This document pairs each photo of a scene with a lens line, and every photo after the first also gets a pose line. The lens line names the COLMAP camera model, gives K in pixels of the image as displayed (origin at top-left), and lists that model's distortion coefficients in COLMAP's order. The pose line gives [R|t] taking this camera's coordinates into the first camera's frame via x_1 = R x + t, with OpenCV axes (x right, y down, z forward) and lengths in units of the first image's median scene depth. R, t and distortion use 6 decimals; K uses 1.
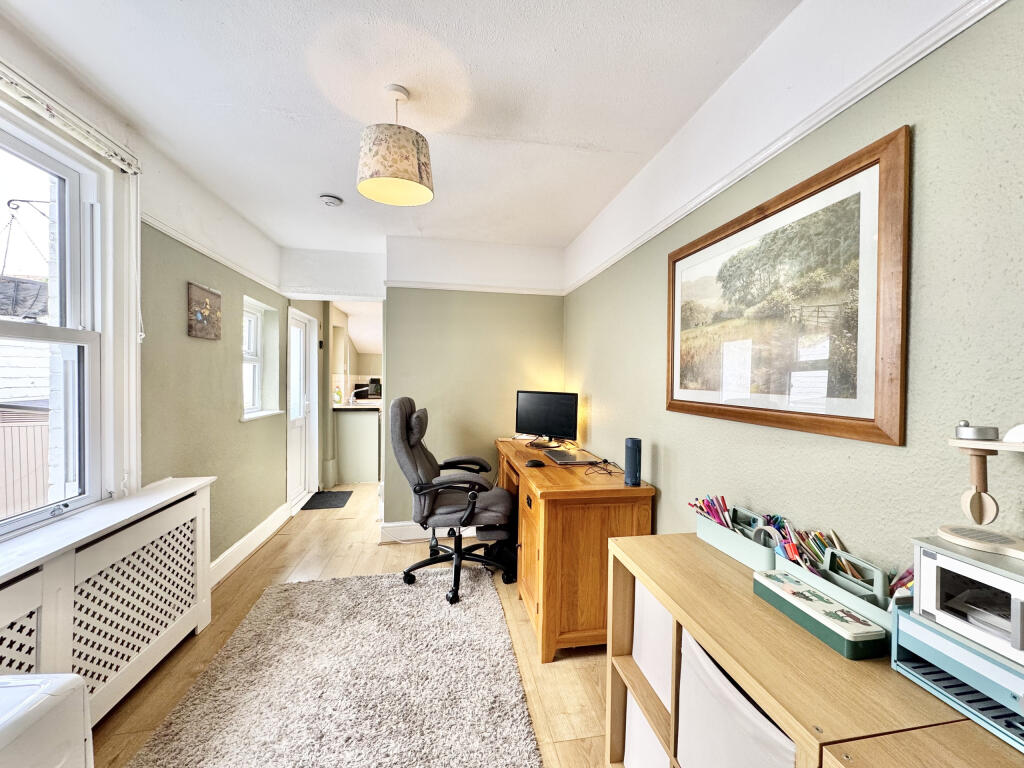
lens RADIAL K [[415.7, 0, 514.1], [0, 415.7, 384.8], [0, 0, 1]] dist [-0.001397, 0.000141]
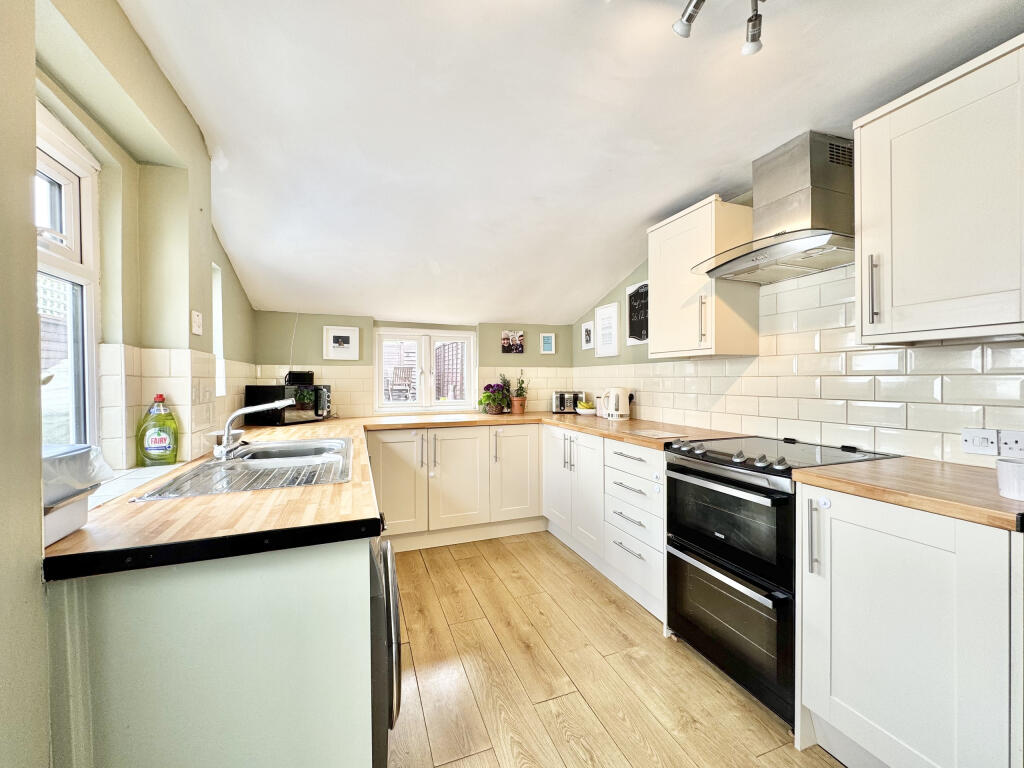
lens RADIAL K [[415.7, 0, 512.1], [0, 415.7, 382.4], [0, 0, 1]] dist [-0.001397, 0.000141]
pose [[0.981919, -0.012235, 0.188907, -0.215481], [0.013393, 0.999899, -0.004854, -0.000506], [-0.188828, 0.007296, 0.981983, 0.580754]]
